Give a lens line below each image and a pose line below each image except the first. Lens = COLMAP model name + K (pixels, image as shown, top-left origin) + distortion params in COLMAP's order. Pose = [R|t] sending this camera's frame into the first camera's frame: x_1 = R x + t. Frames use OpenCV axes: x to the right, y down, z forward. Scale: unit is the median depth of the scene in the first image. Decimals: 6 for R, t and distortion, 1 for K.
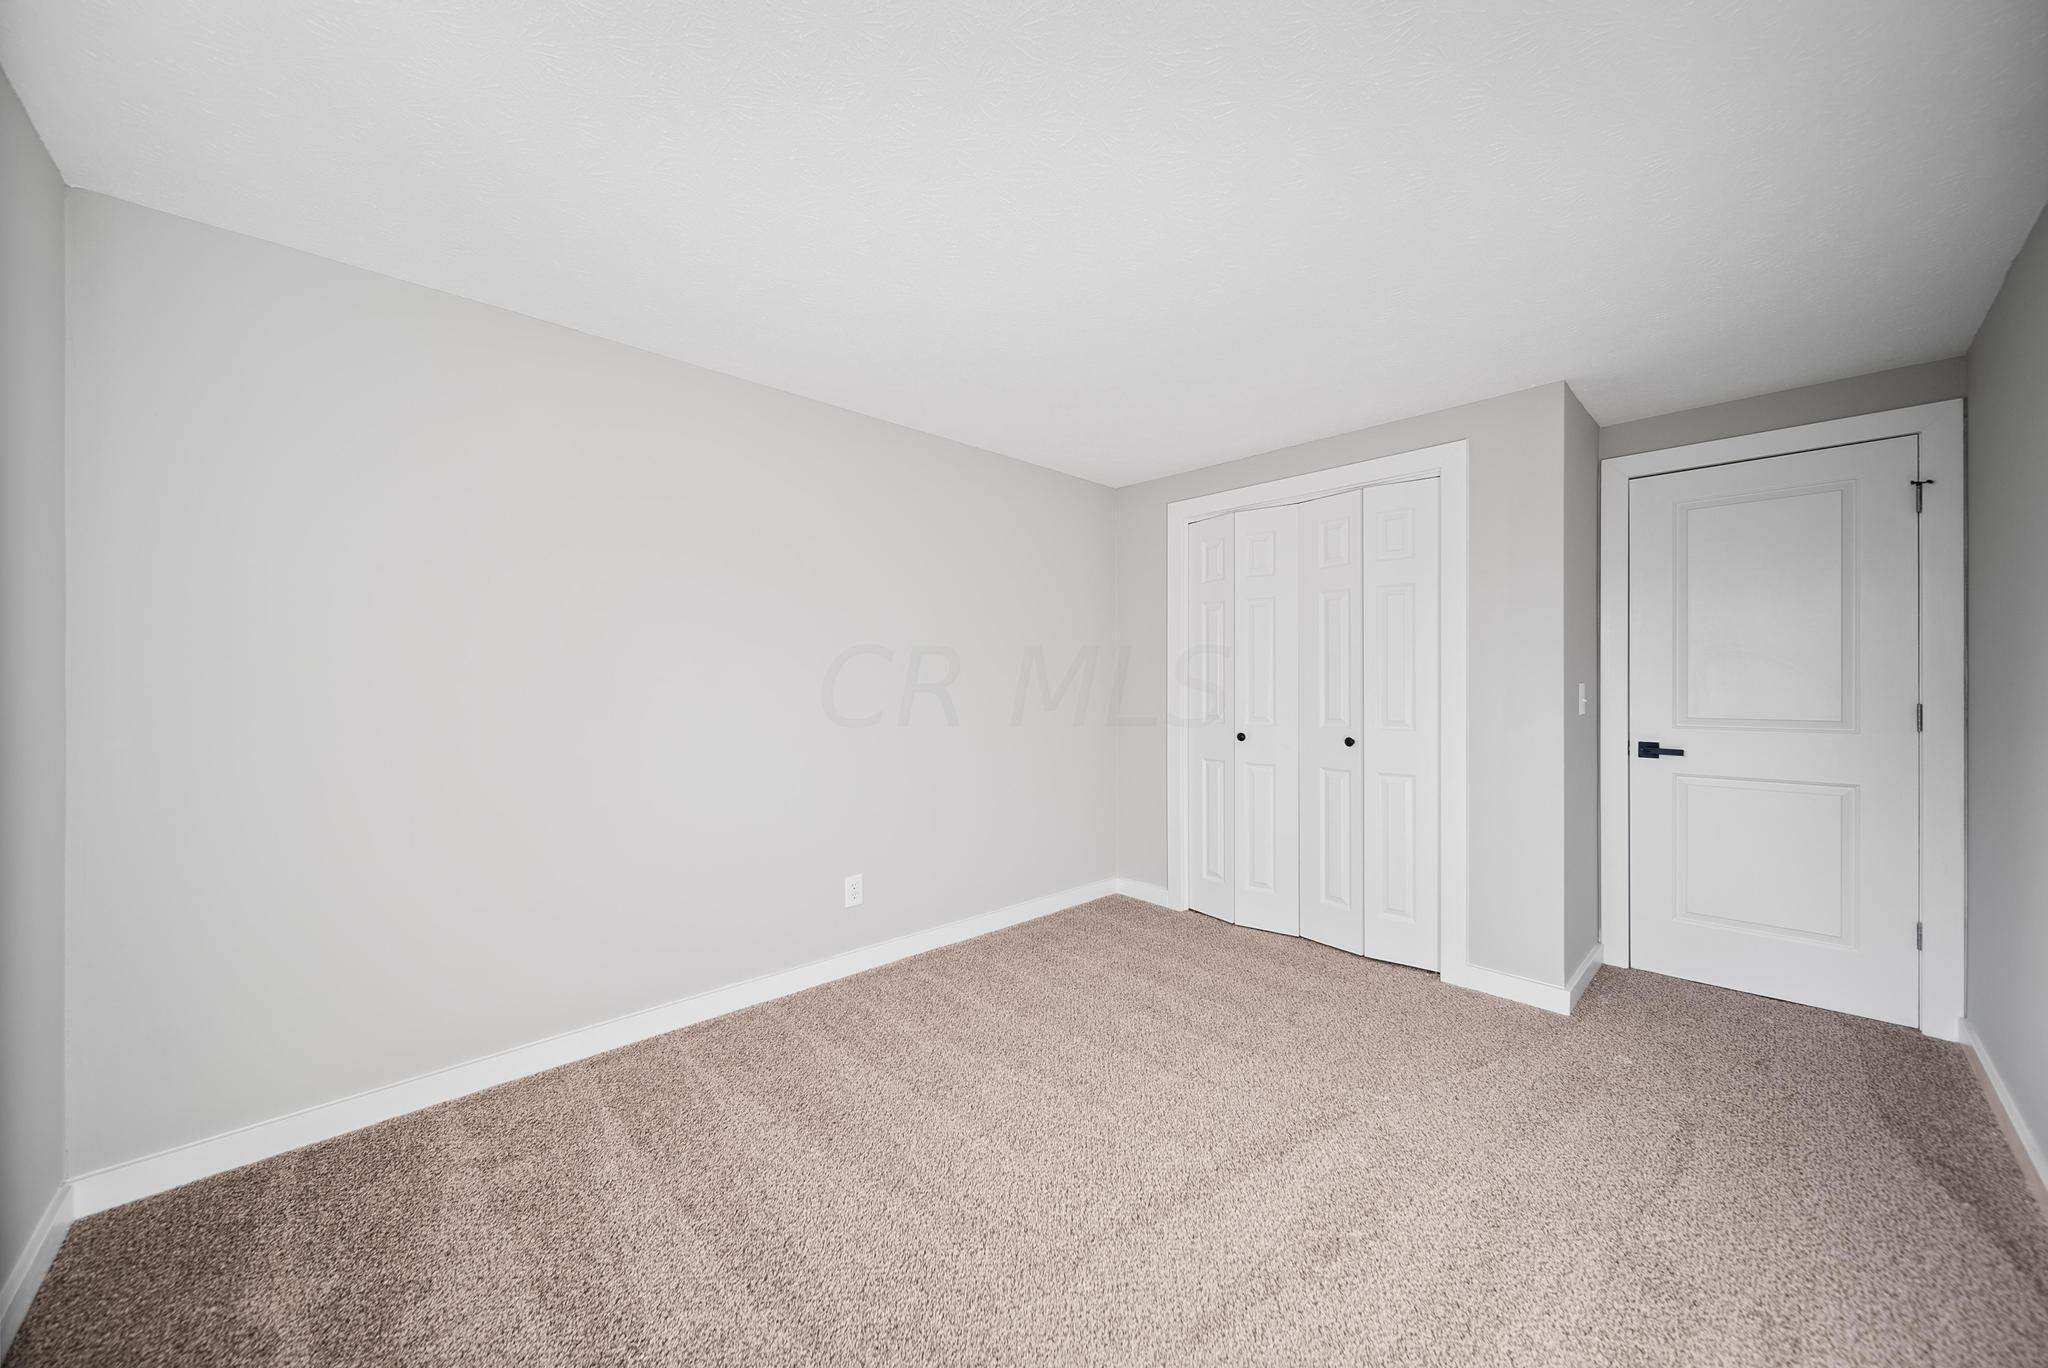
lens RADIAL K [[753.4, 0, 1009.0], [0, 753.4, 697.2], [0, 0, 1]] dist [0.069145, -0.027945]
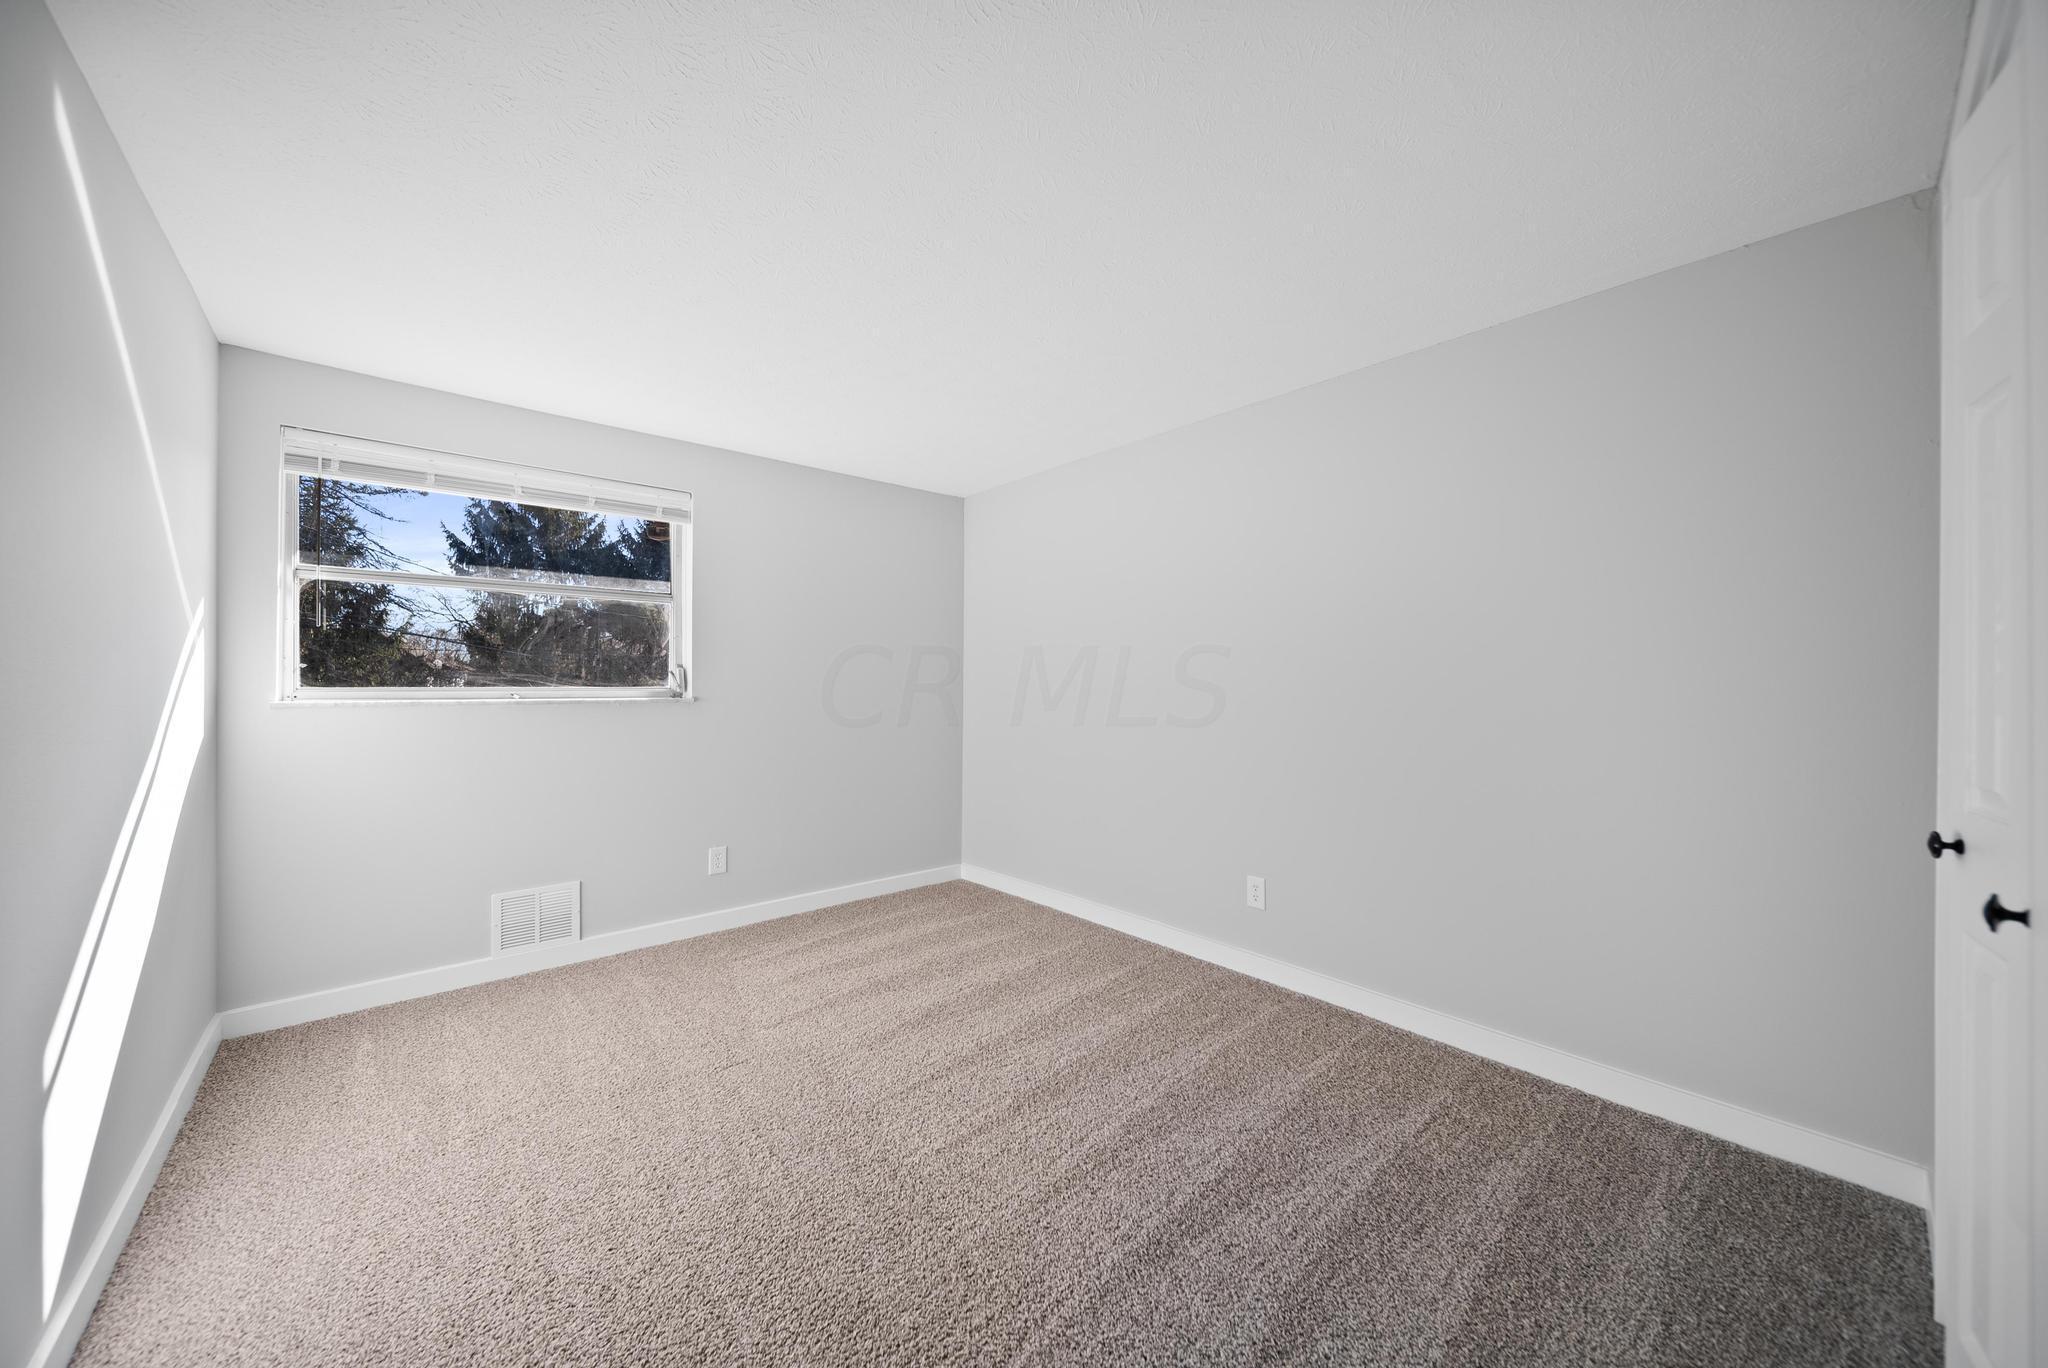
lens RADIAL K [[734.7, 0, 1024.0], [0, 734.7, 684.0], [0, 0, 1]] dist [-0.001021, 0.000102]
pose [[-0.042034, 0.004085, -0.999108, 0.787997], [-0.018636, 0.999814, 0.004872, -0.012383], [0.998942, 0.018824, -0.041950, 0.771288]]
